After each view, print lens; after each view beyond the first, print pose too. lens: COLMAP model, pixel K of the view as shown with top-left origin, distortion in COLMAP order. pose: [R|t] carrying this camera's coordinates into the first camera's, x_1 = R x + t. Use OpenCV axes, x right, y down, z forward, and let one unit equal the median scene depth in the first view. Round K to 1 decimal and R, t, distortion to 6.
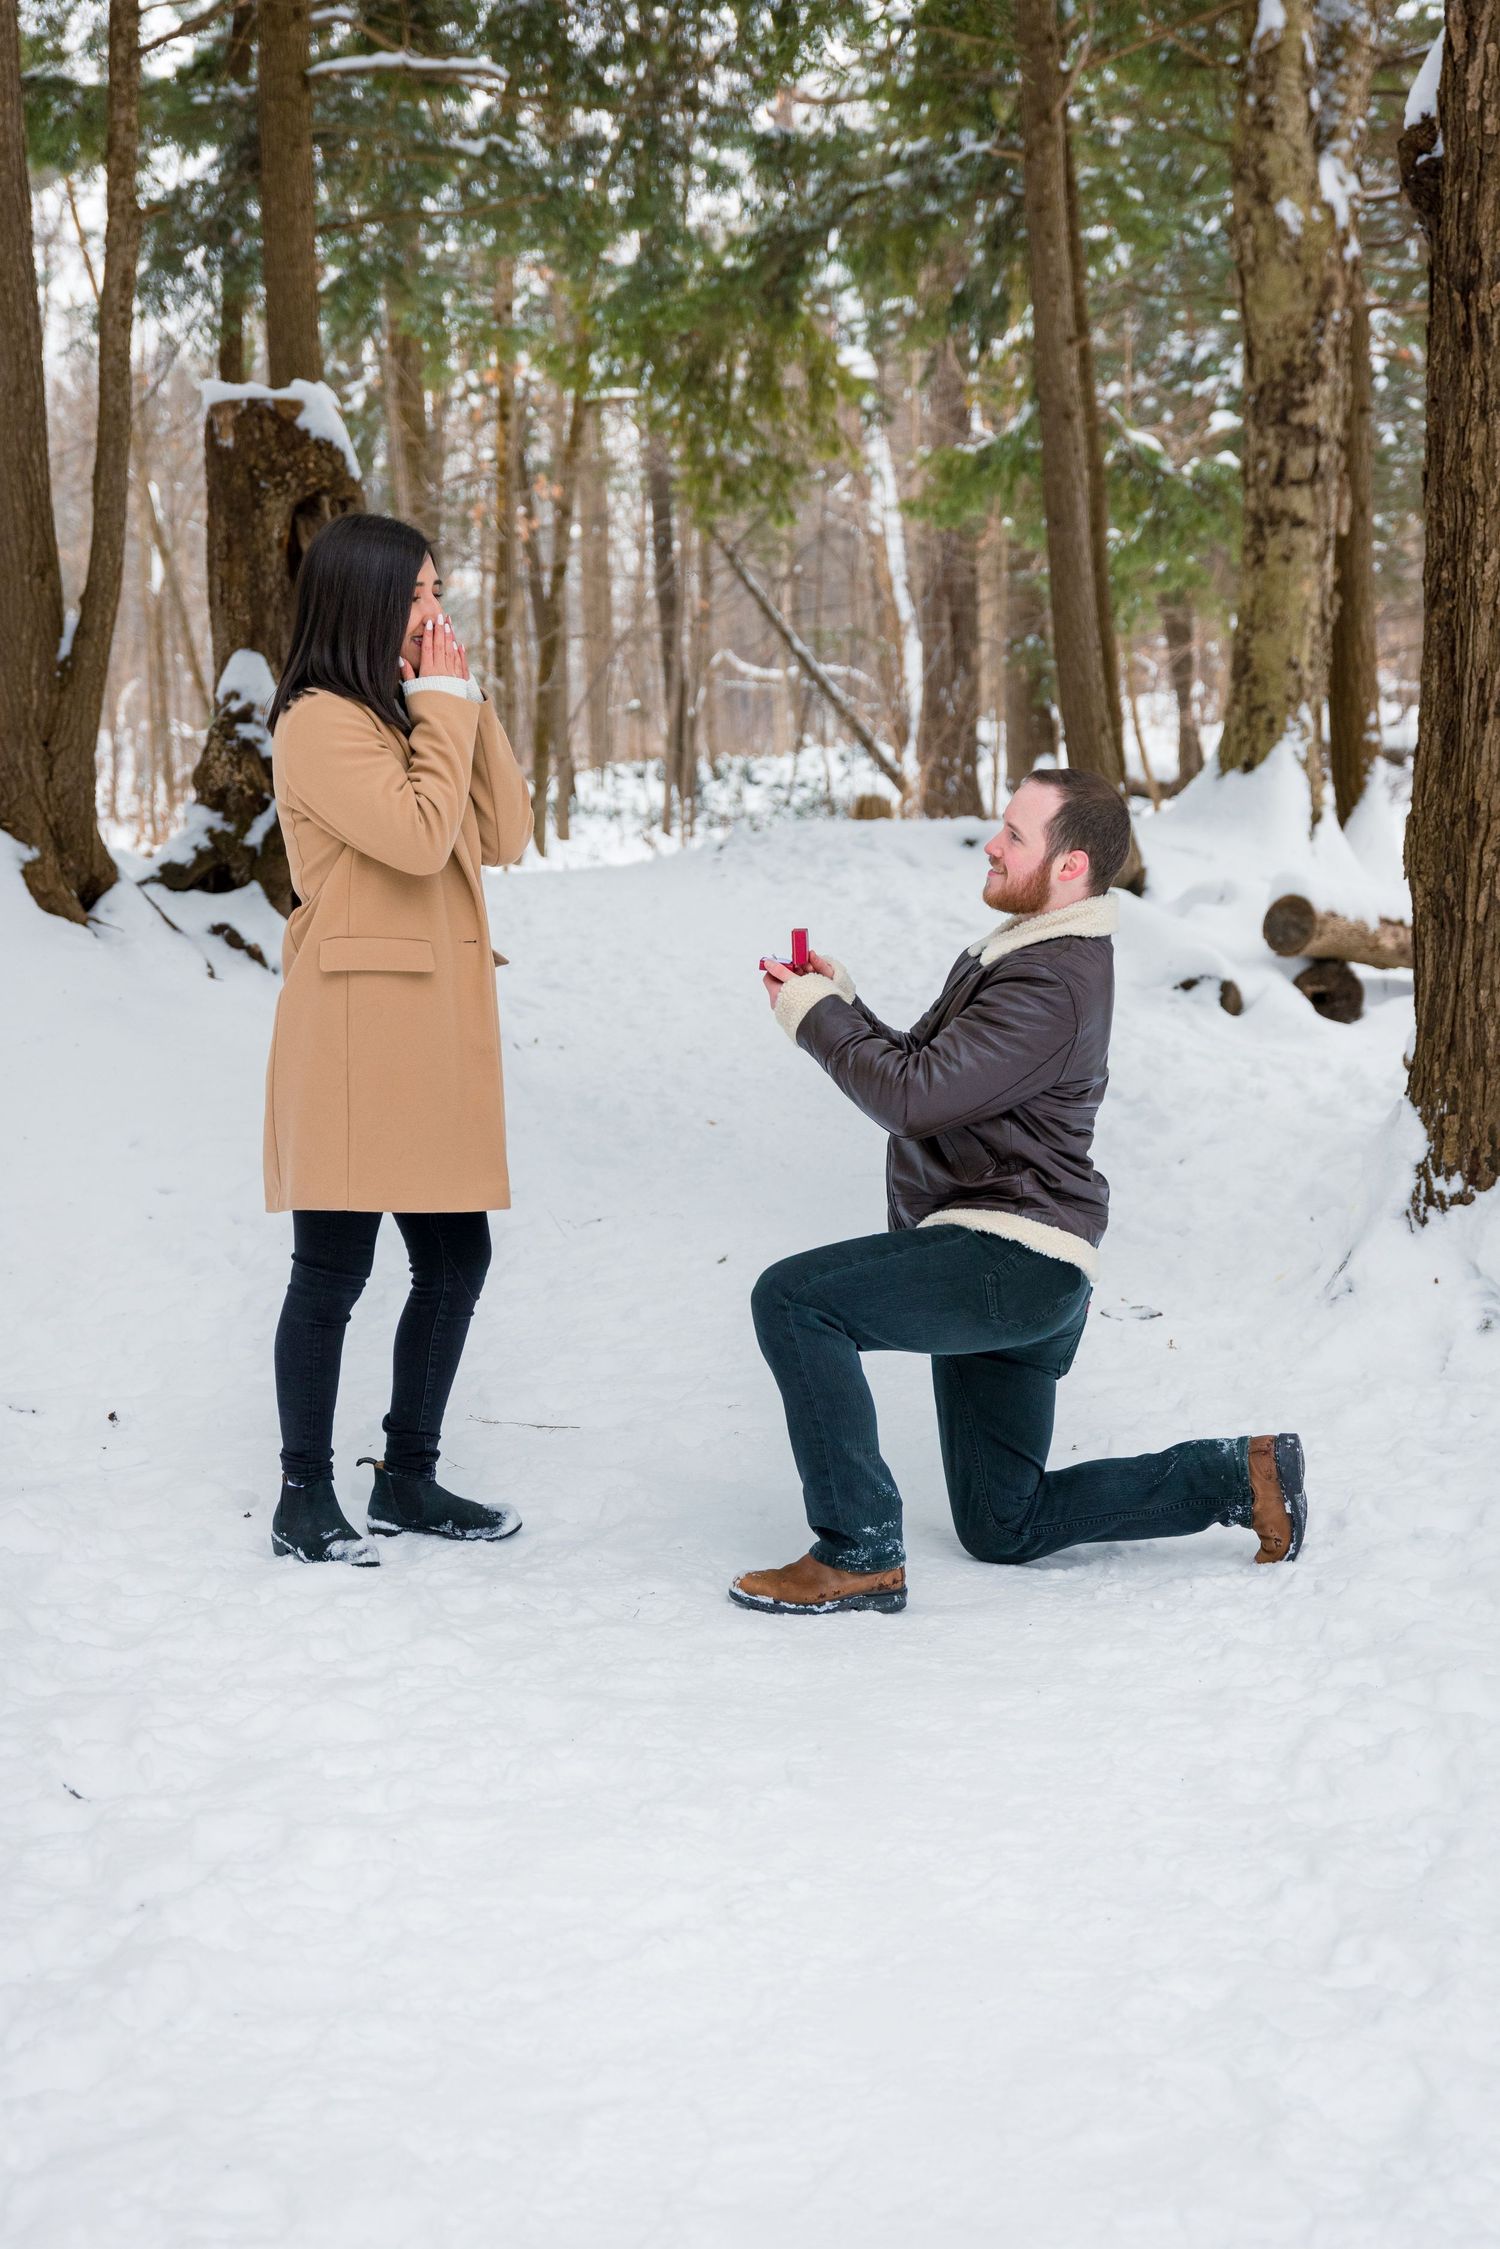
lens RADIAL K [[3348.8, 0, 749.5], [0, 3348.8, 1126.4], [0, 0, 1]] dist [-0.005592, 0.000000]
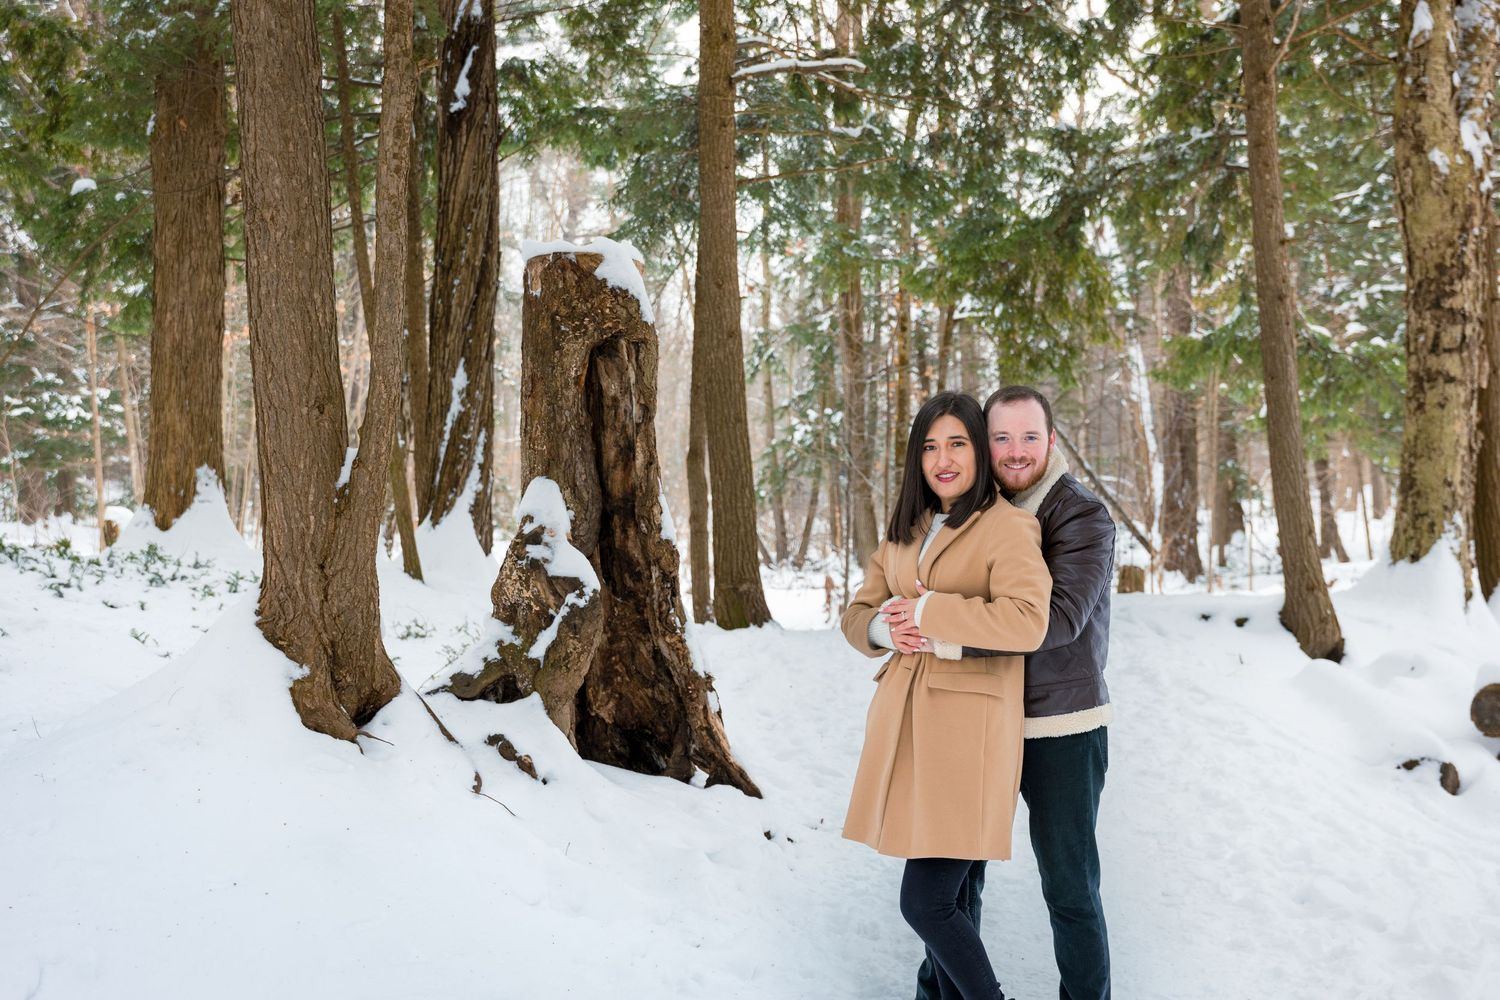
lens RADIAL K [[1875.6, 0, 748.3], [0, 1875.6, 498.6], [0, 0, 1]] dist [0.014329, 0.000000]
pose [[0.986323, 0.004039, -0.164776, 0.008665], [-0.024516, 0.992174, -0.122429, -0.031675], [0.162992, 0.124794, 0.978703, 0.210828]]
